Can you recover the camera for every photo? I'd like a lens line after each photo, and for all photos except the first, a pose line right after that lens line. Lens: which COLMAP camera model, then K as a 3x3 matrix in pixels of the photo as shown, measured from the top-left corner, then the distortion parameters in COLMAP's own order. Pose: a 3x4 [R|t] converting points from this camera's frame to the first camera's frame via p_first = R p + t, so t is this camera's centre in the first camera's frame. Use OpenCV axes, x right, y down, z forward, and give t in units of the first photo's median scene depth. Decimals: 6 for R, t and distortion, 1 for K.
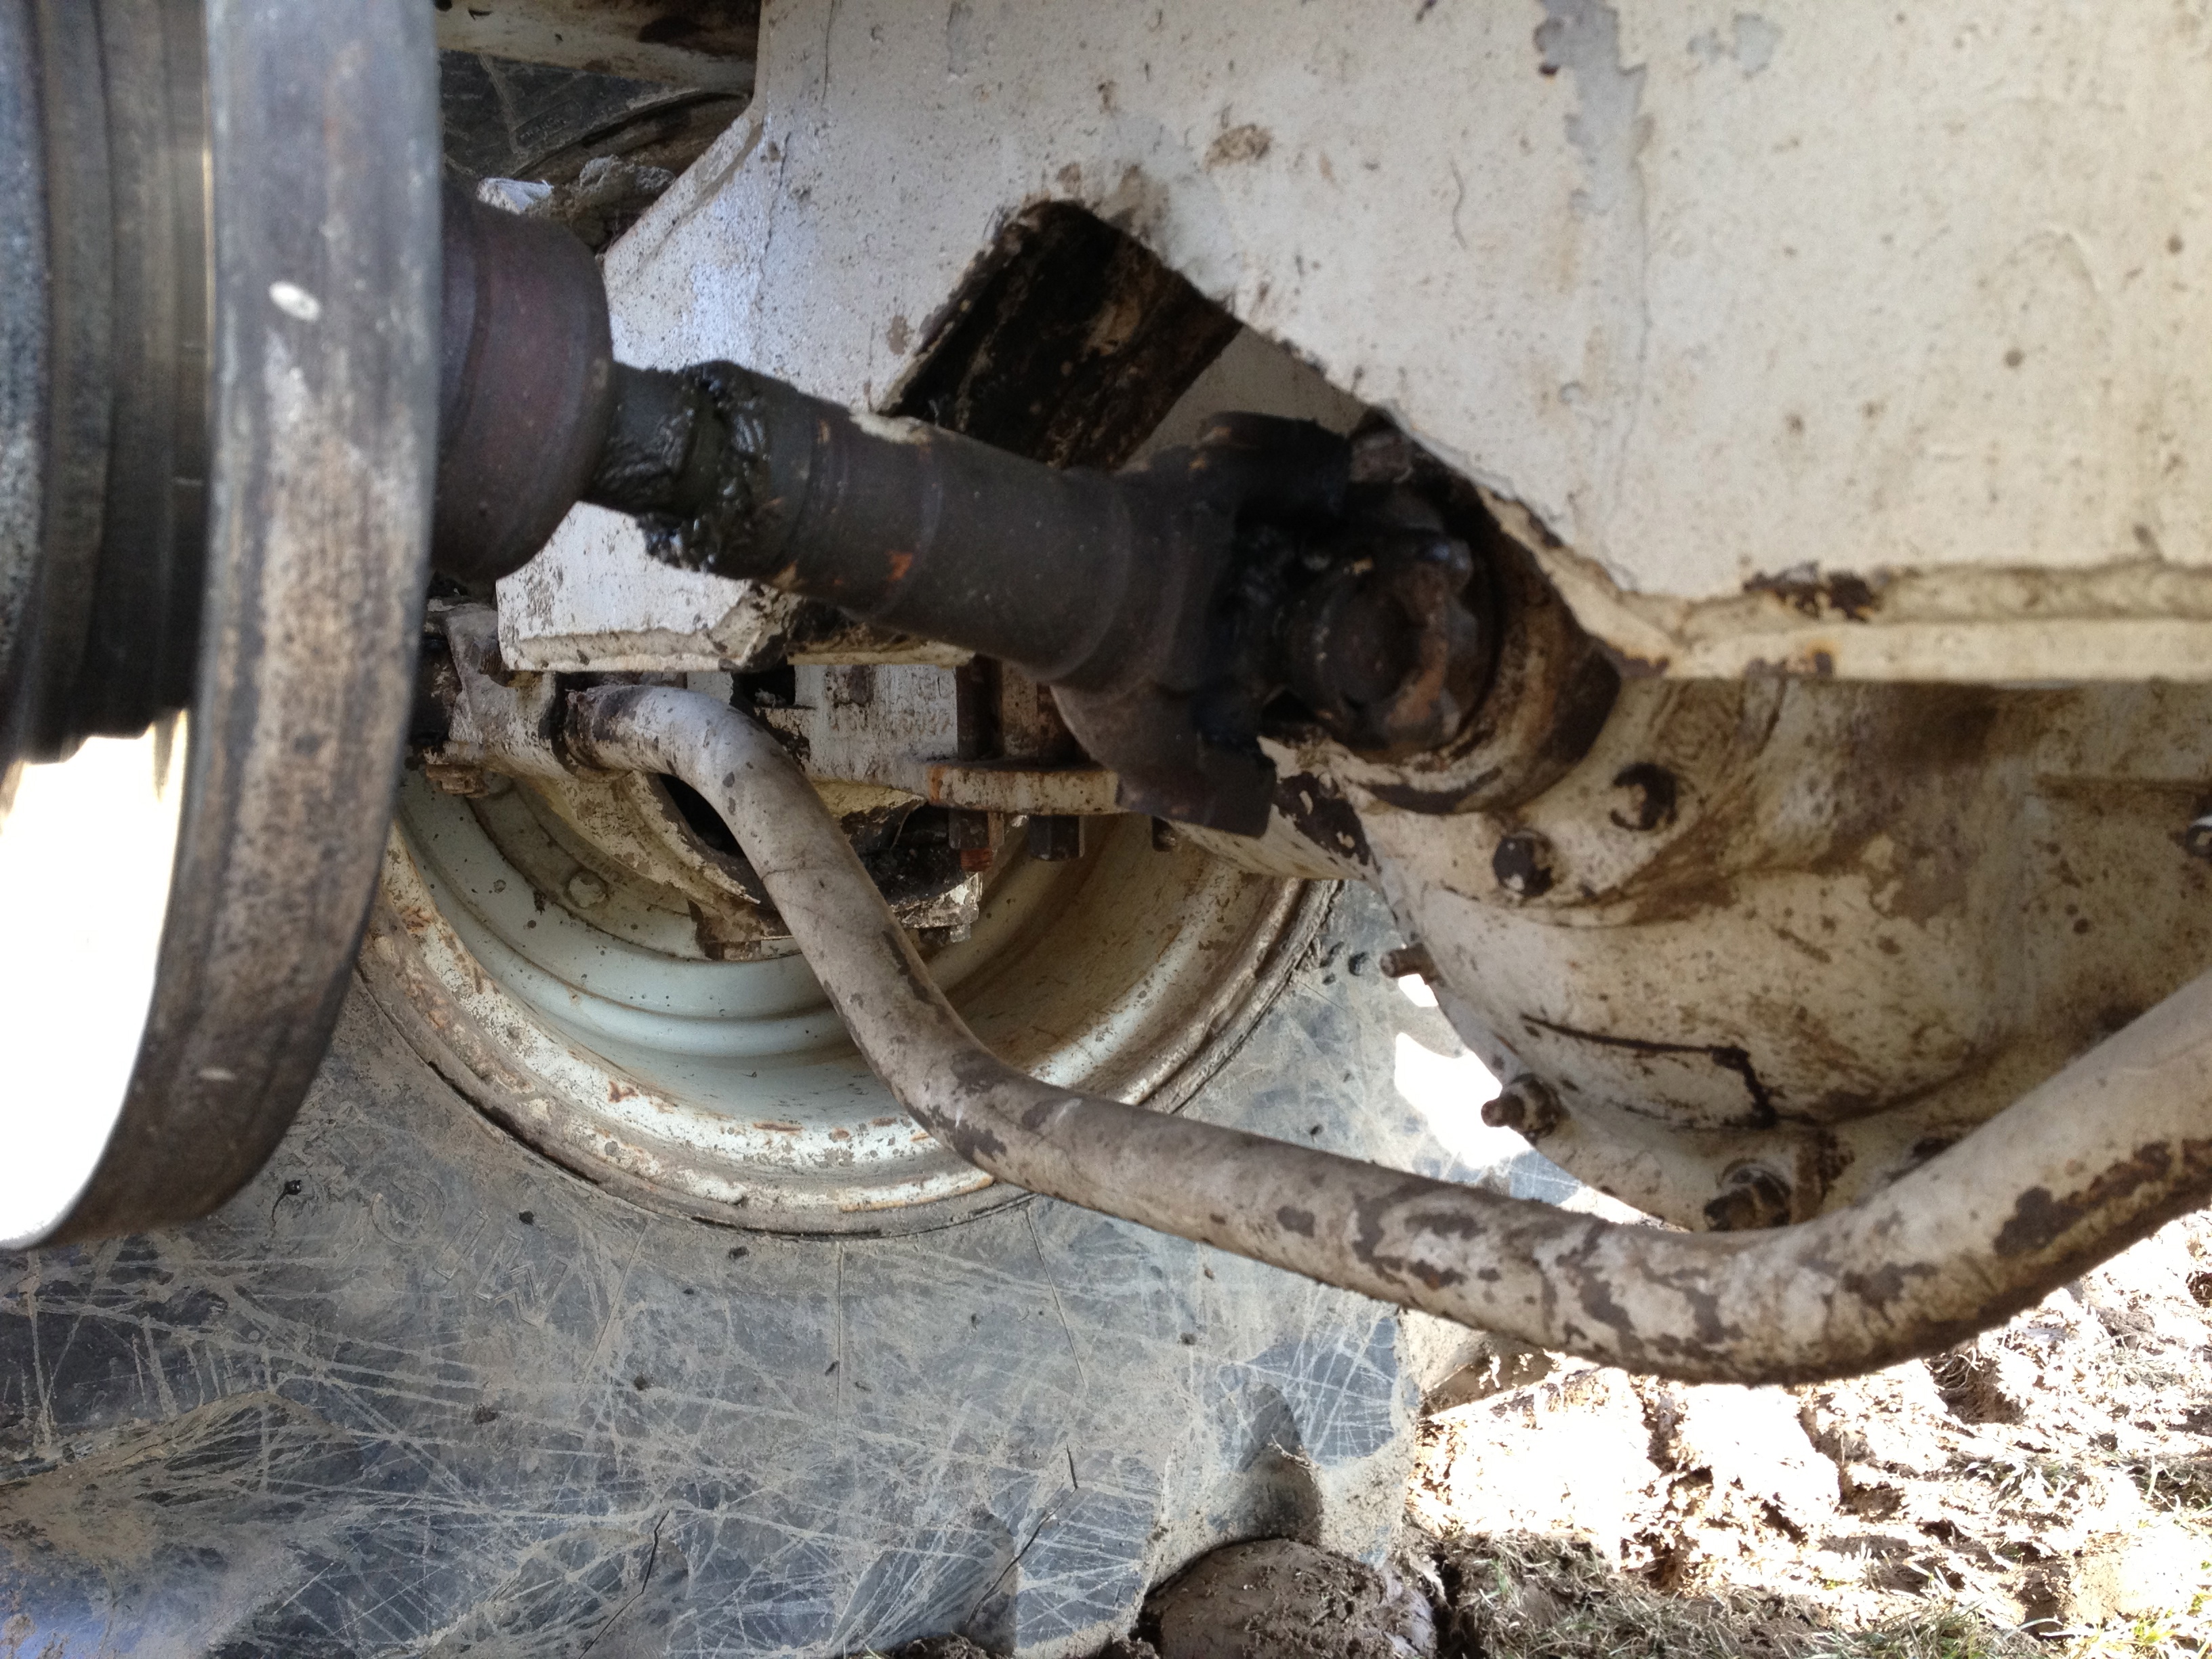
lens RADIAL K [[2056.5, 0, 1106.0], [0, 2056.5, 829.5], [0, 0, 1]] dist [0.106593, -0.210572]
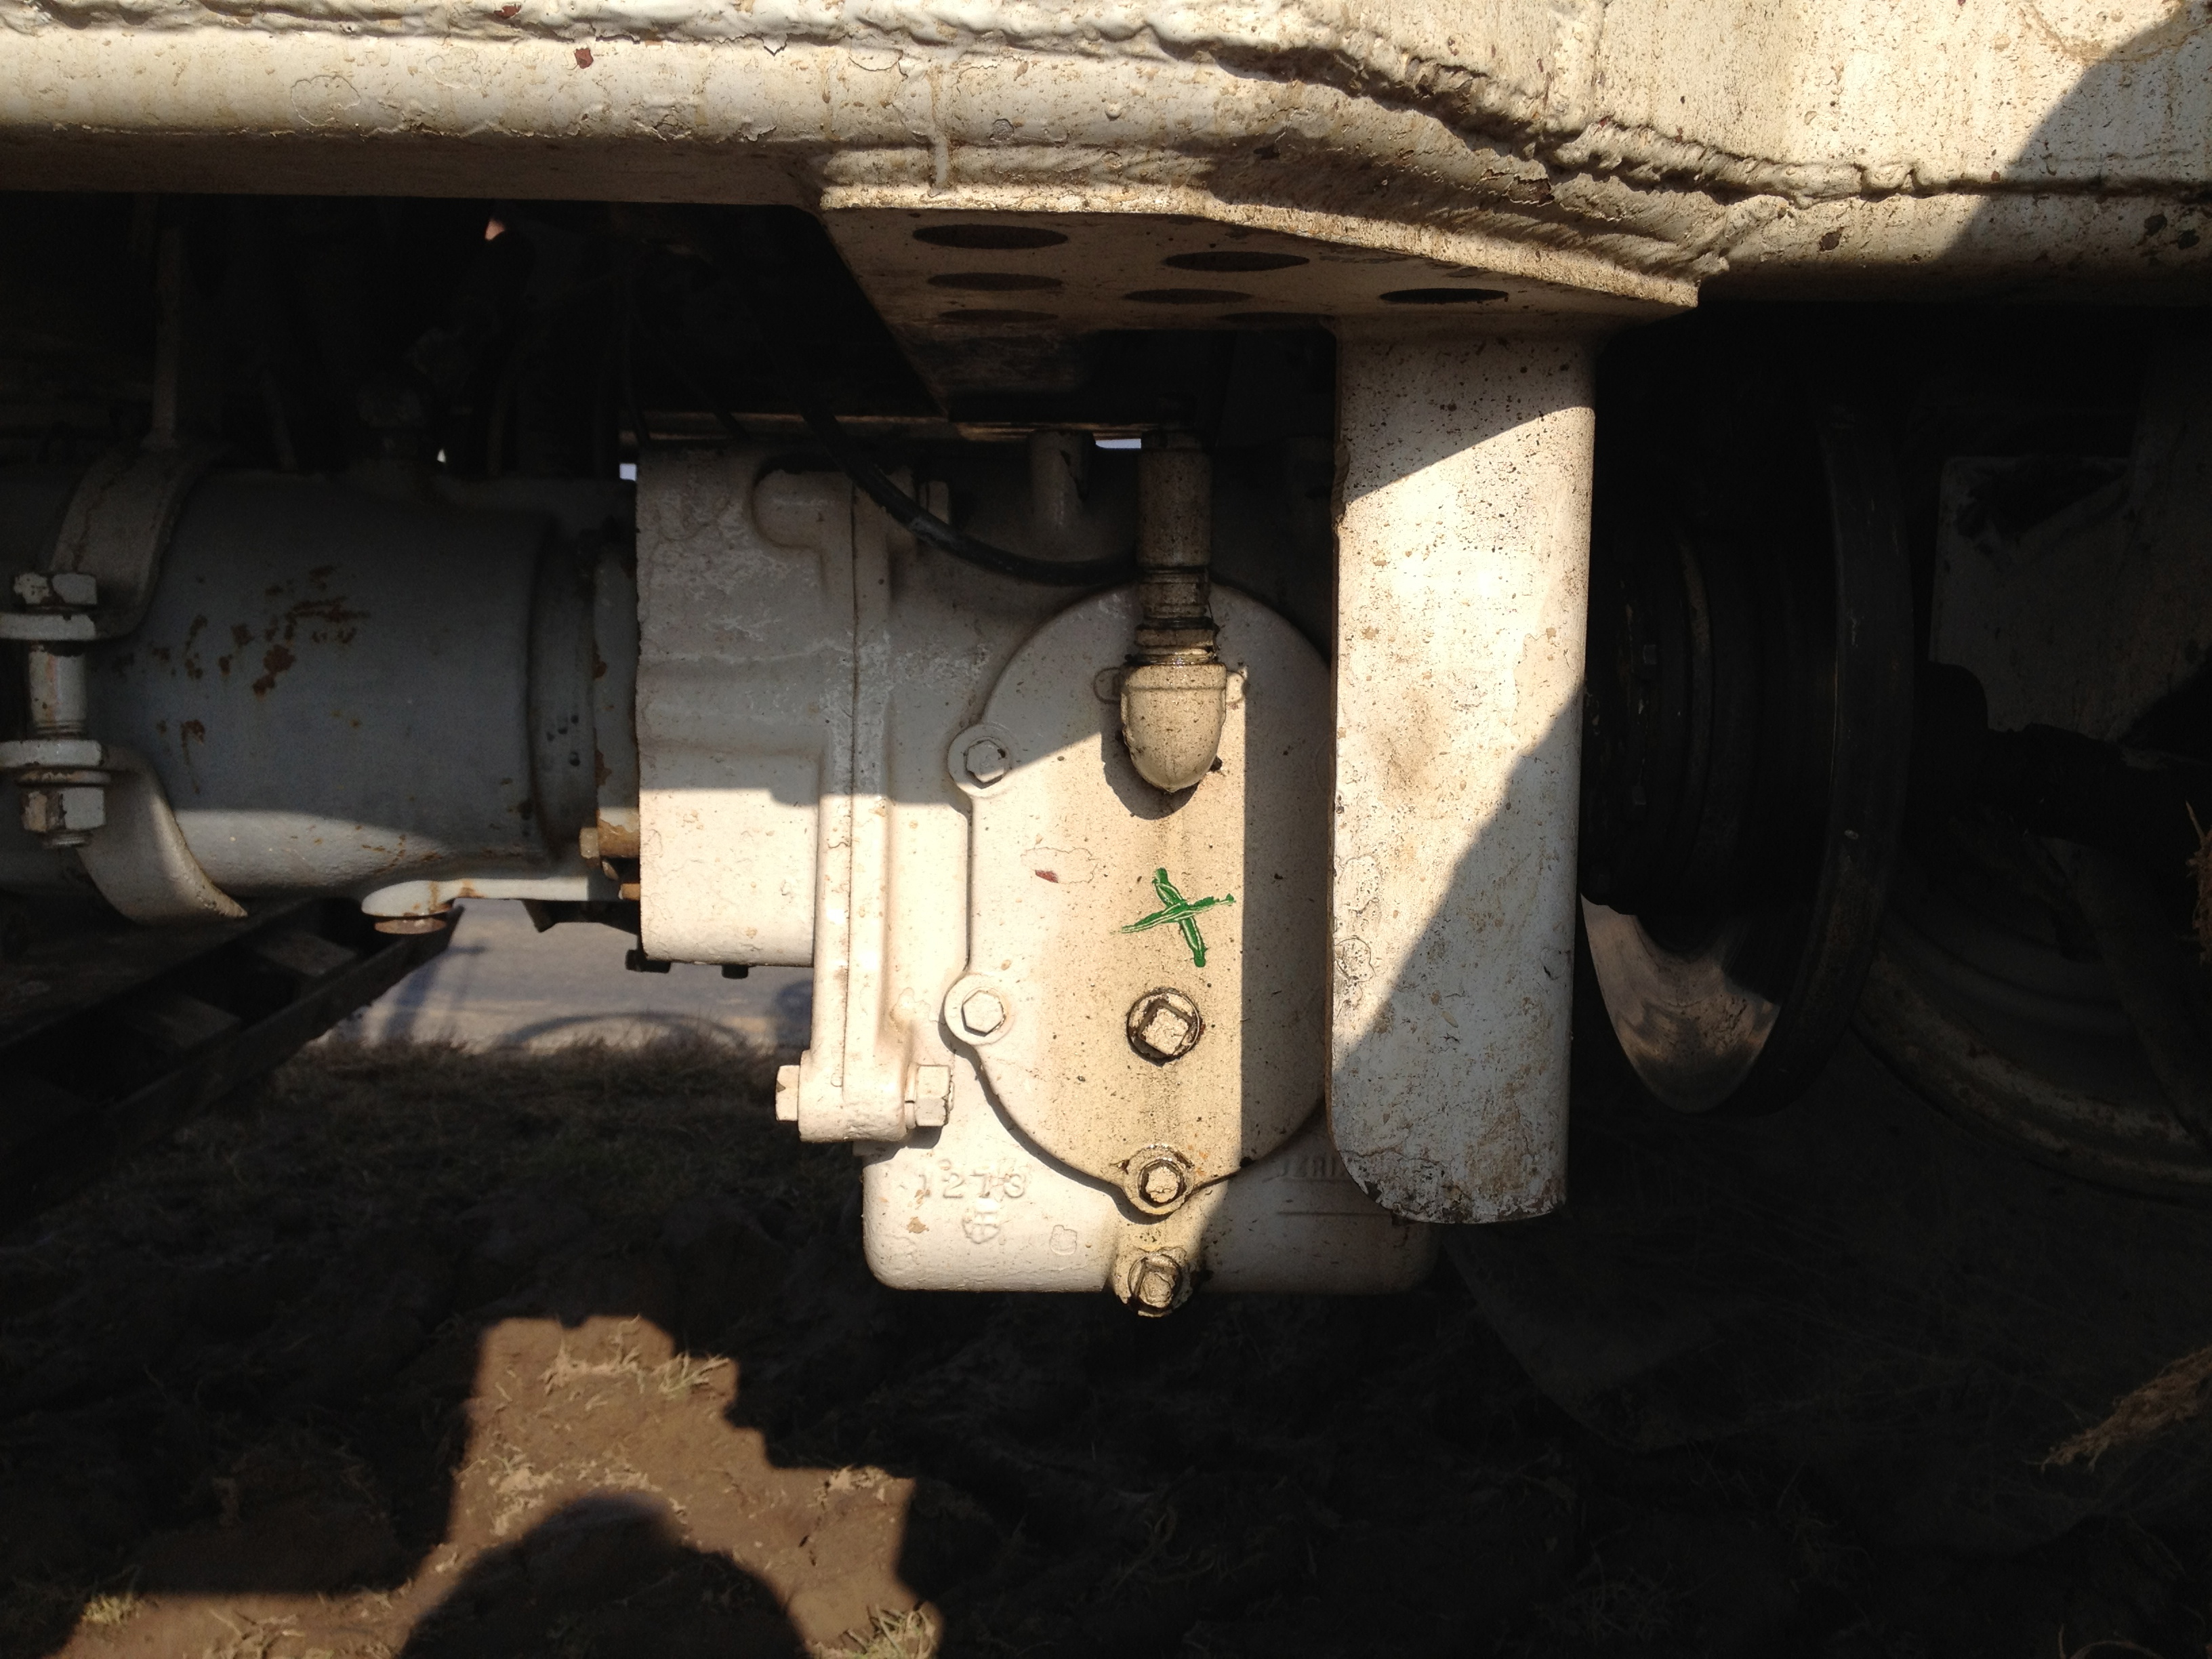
lens RADIAL K [[2056.5, 0, 1106.0], [0, 2056.5, 829.5], [0, 0, 1]] dist [0.106593, -0.210572]
pose [[0.790563, 0.119216, -0.600664, 0.106562], [-0.083956, 0.992706, 0.086527, -0.081565], [0.606598, -0.017976, 0.794806, -0.386884]]
